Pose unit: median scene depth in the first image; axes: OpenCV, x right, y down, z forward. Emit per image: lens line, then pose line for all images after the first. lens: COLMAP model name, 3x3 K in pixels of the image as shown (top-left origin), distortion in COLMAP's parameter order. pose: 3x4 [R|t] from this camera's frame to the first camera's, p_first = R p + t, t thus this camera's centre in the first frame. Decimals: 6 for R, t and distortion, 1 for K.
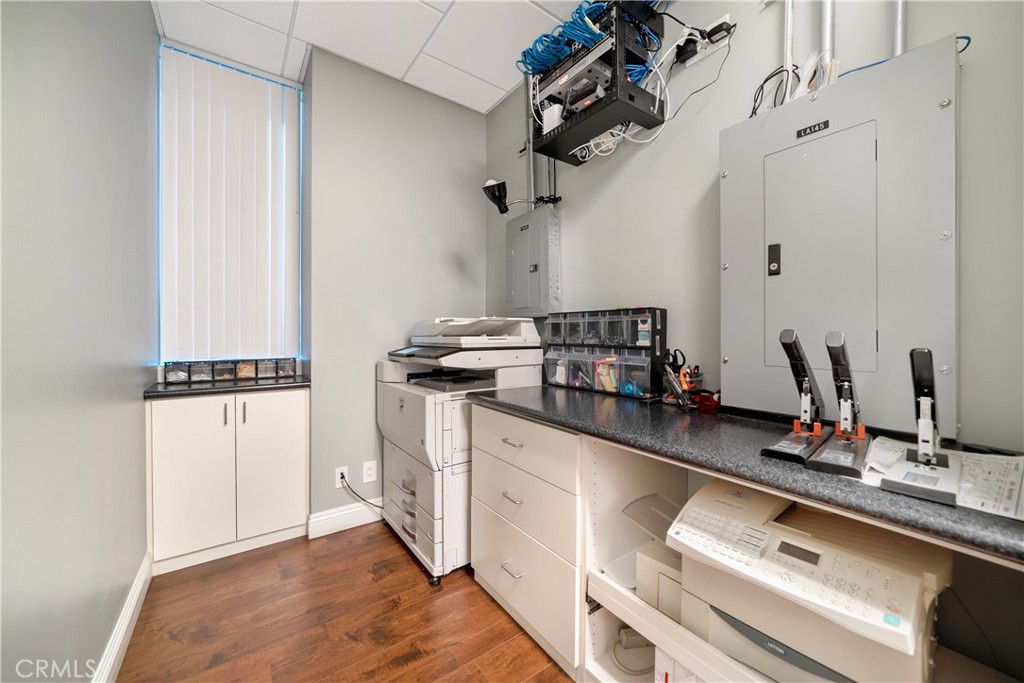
lens RADIAL K [[380.7, 0, 512.5], [0, 380.7, 335.6], [0, 0, 1]] dist [-0.011242, -0.000072]
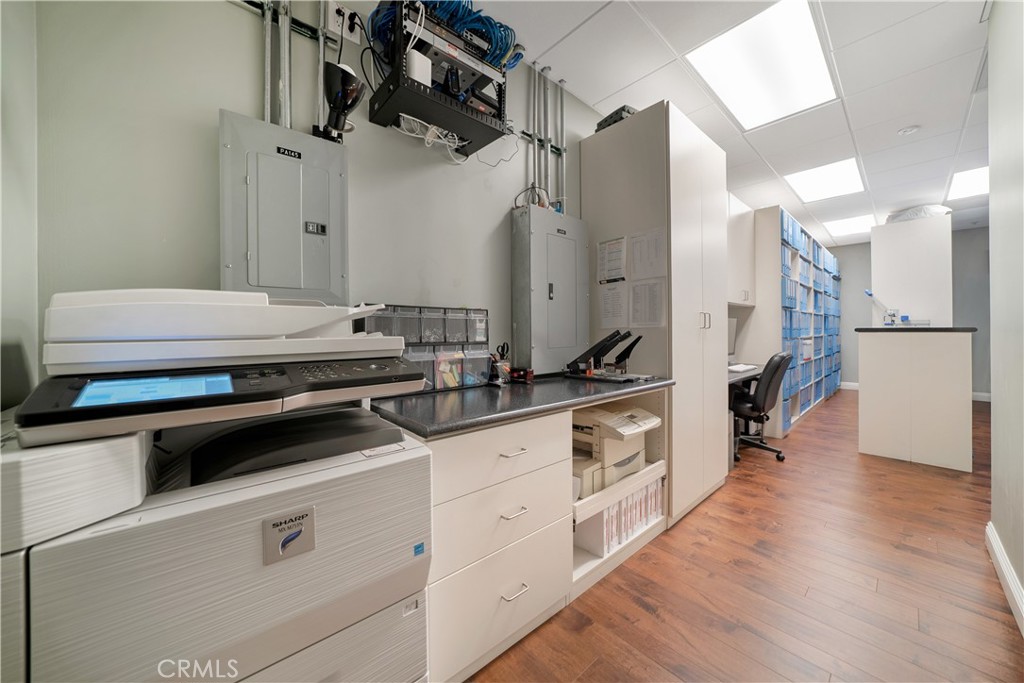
lens RADIAL K [[356.1, 0, 504.0], [0, 356.1, 332.8], [0, 0, 1]] dist [-0.021018, 0.001412]
pose [[-0.073194, -0.007183, 0.997292, -0.642907], [0.004014, 0.999964, 0.007496, -0.005905], [-0.997310, 0.004552, -0.073162, 0.836961]]
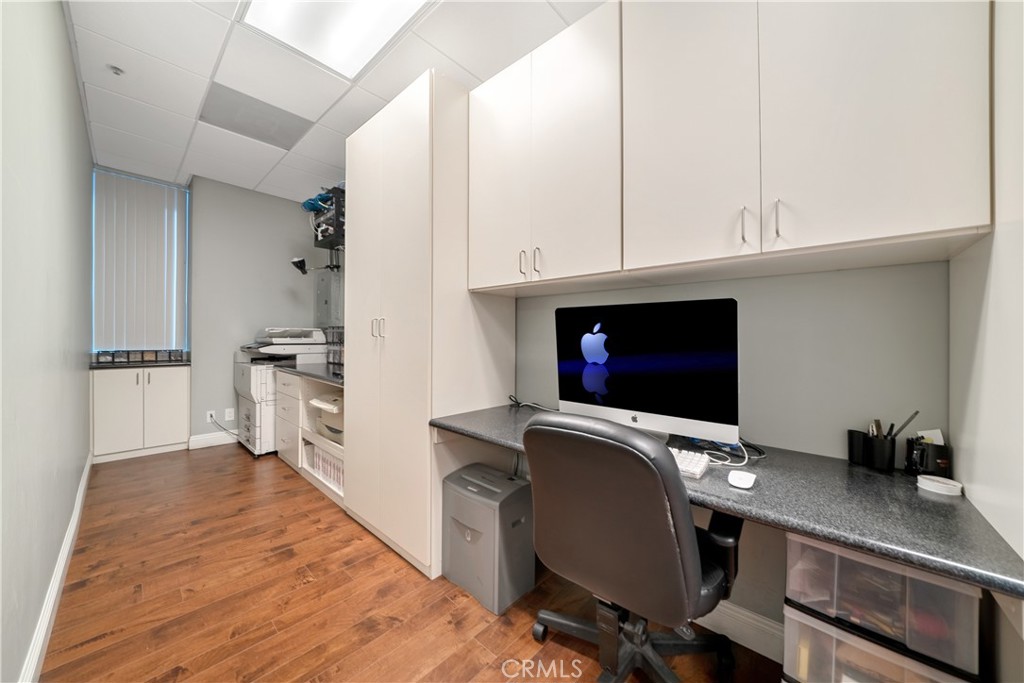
lens RADIAL K [[356.1, 0, 506.1], [0, 356.1, 339.2], [0, 0, 1]] dist [-0.021018, 0.001412]
pose [[0.980289, 0.008725, 0.197378, 0.671736], [-0.009311, 0.999955, 0.002039, -0.006065], [-0.197351, -0.003837, 0.980325, -1.025815]]
